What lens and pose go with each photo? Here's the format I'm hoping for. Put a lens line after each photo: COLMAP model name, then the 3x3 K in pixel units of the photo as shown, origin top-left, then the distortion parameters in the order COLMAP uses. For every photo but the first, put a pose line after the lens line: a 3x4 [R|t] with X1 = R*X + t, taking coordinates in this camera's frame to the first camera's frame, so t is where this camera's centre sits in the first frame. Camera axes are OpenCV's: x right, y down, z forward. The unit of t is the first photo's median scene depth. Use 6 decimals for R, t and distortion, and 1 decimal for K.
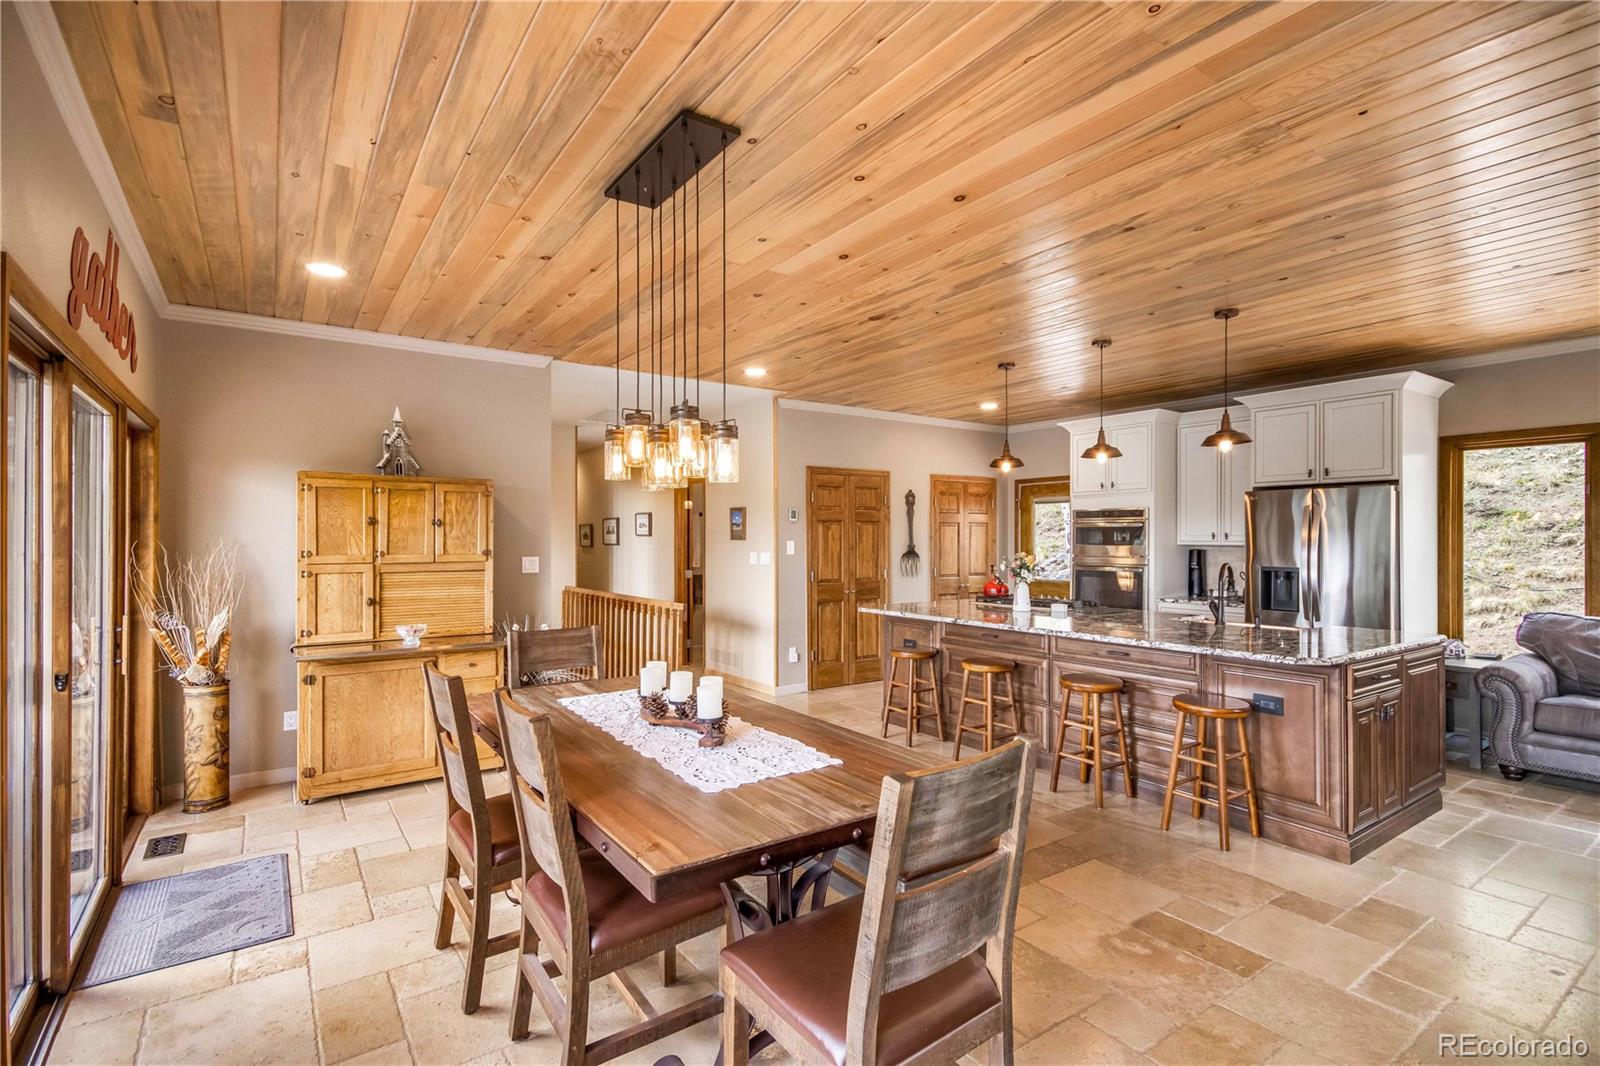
lens RADIAL K [[749.1, 0, 796.6], [0, 749.1, 534.9], [0, 0, 1]] dist [0.000382, 0.000060]
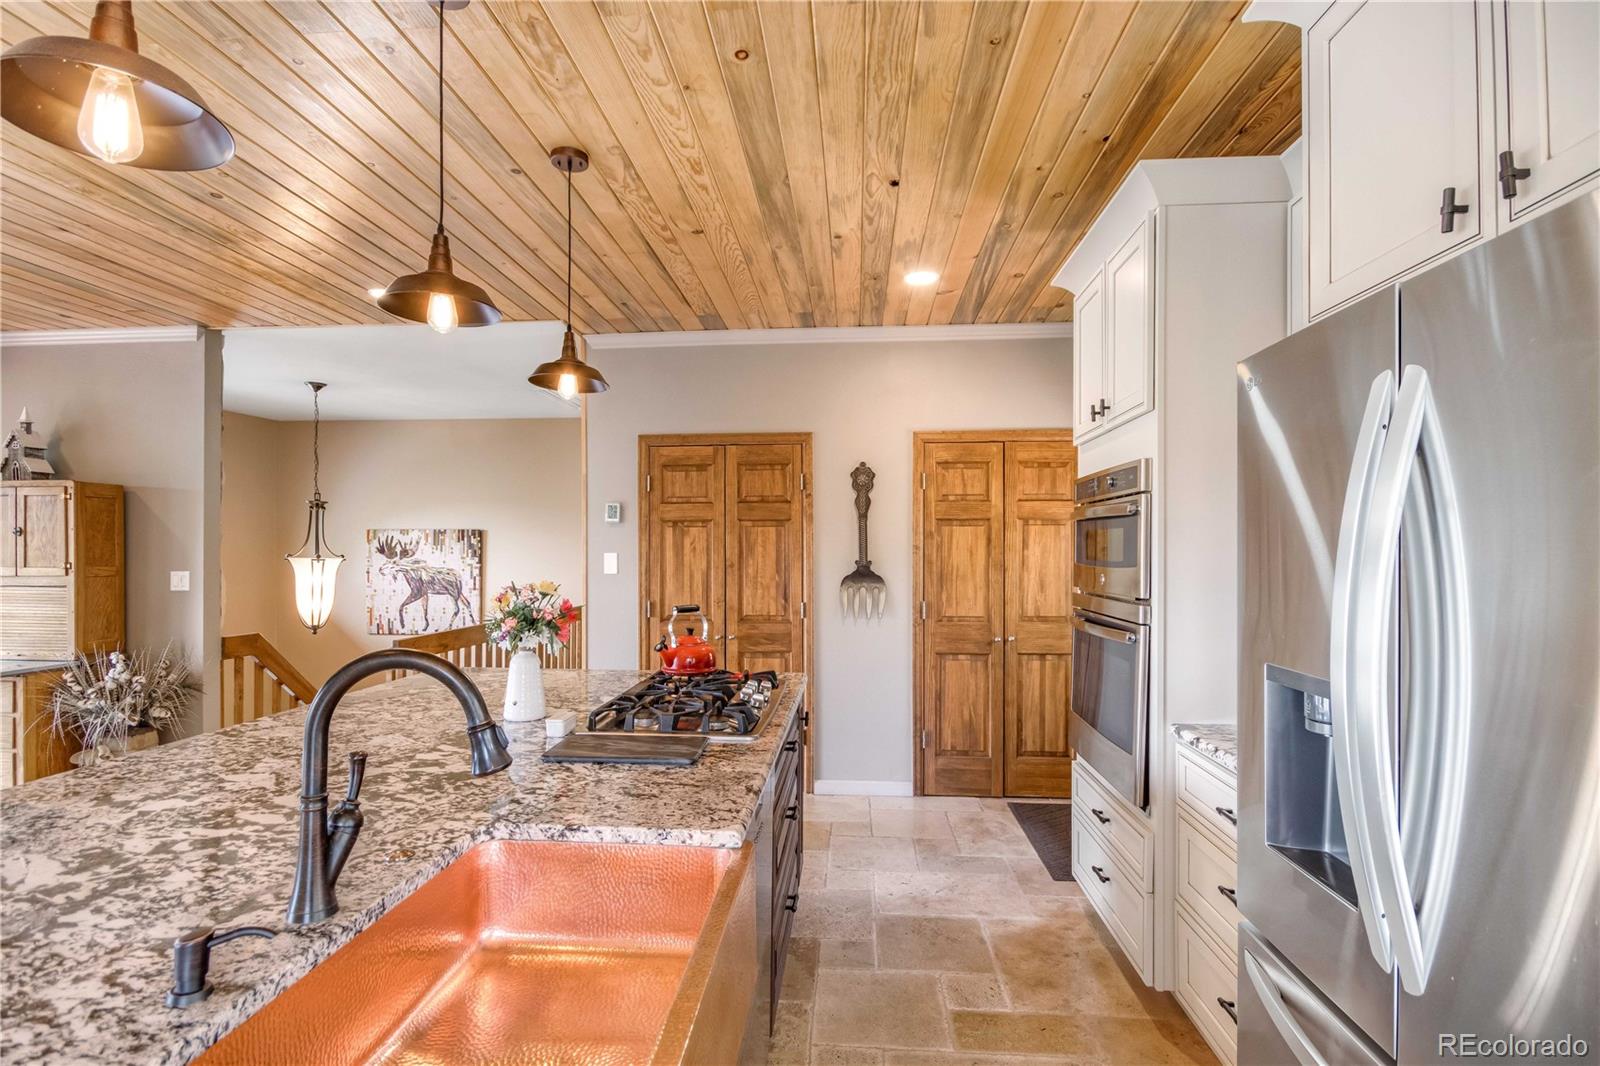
lens RADIAL K [[773.0, 0, 795.2], [0, 773.0, 551.8], [0, 0, 1]] dist [-0.002066, -0.003004]
pose [[0.775643, 0.001221, -0.631170, 0.687499], [0.003280, 0.999977, 0.005965, 0.004681], [0.631163, -0.006697, 0.775621, 0.744045]]
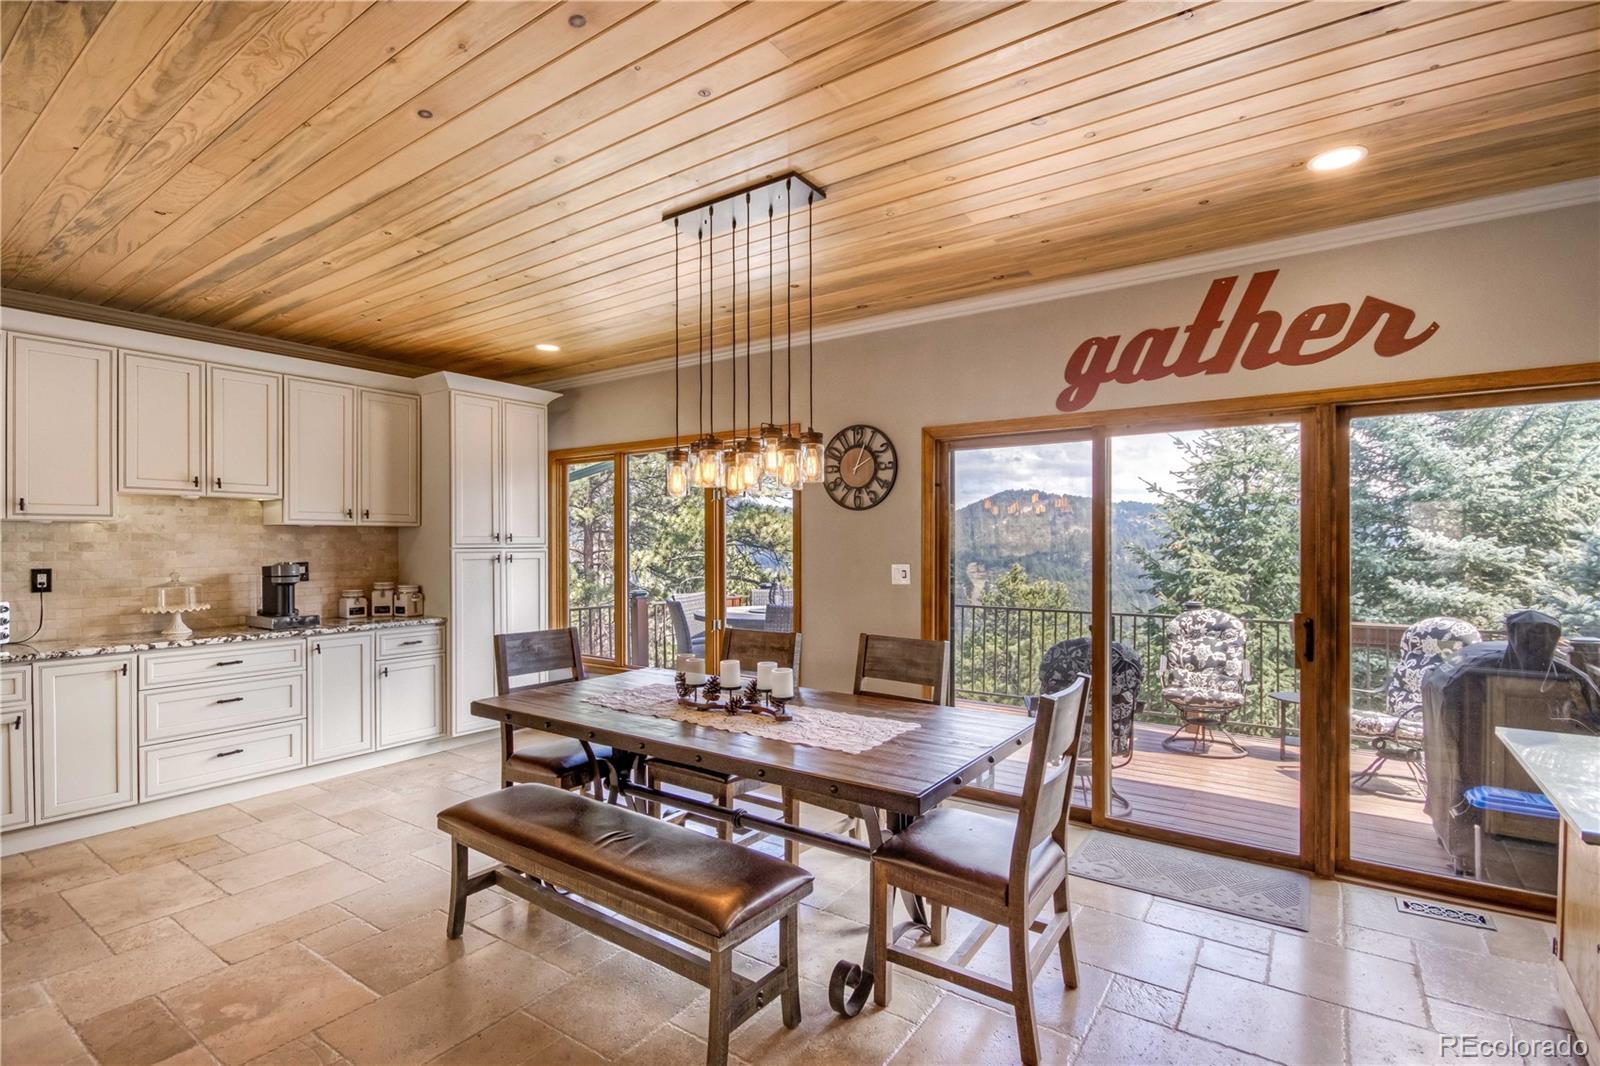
lens RADIAL K [[752.5, 0, 797.2], [0, 752.5, 544.7], [0, 0, 1]] dist [-0.002937, -0.000534]
pose [[-0.939470, 0.005965, -0.342580, 0.063879], [0.006928, 0.999975, -0.001585, 0.005539], [0.342562, -0.003862, -0.939487, 0.986299]]
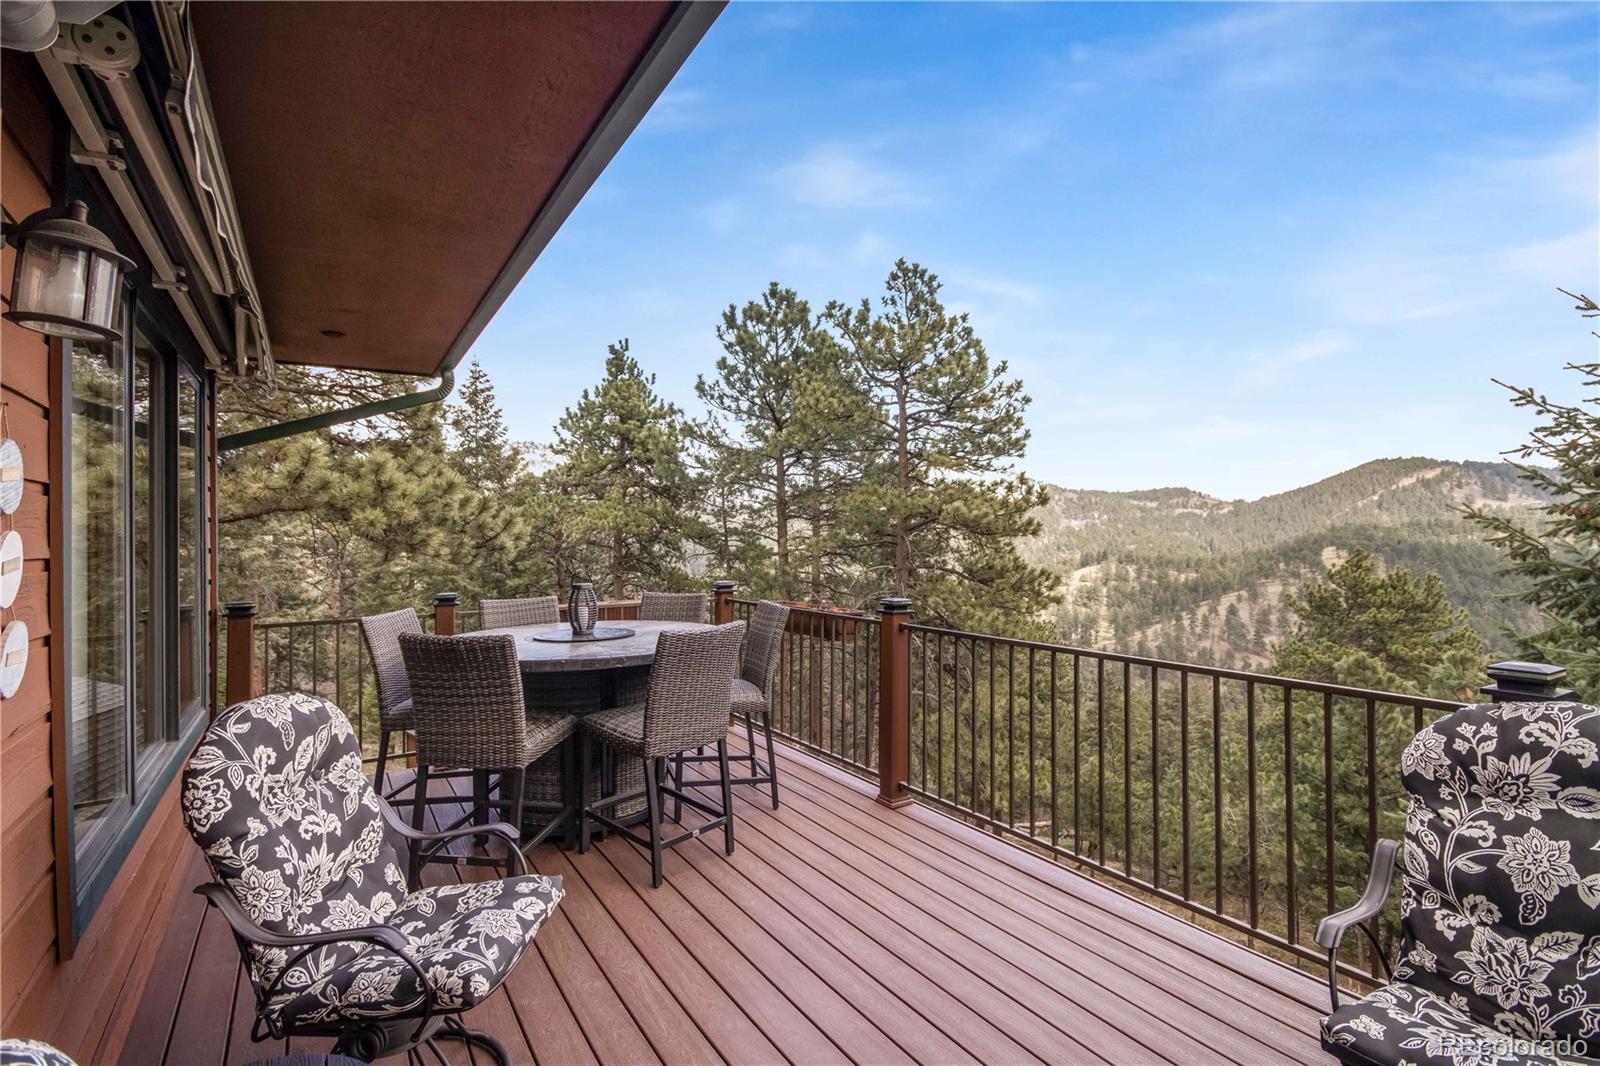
lens RADIAL K [[755.7, 0, 806.9], [0, 755.7, 527.6], [0, 0, 1]] dist [-0.000867, -0.000214]
pose [[-0.999351, 0.024022, 0.026838, -0.590299], [0.023658, 0.999625, -0.013823, 0.027588], [-0.027160, -0.013180, -0.999544, 0.465308]]
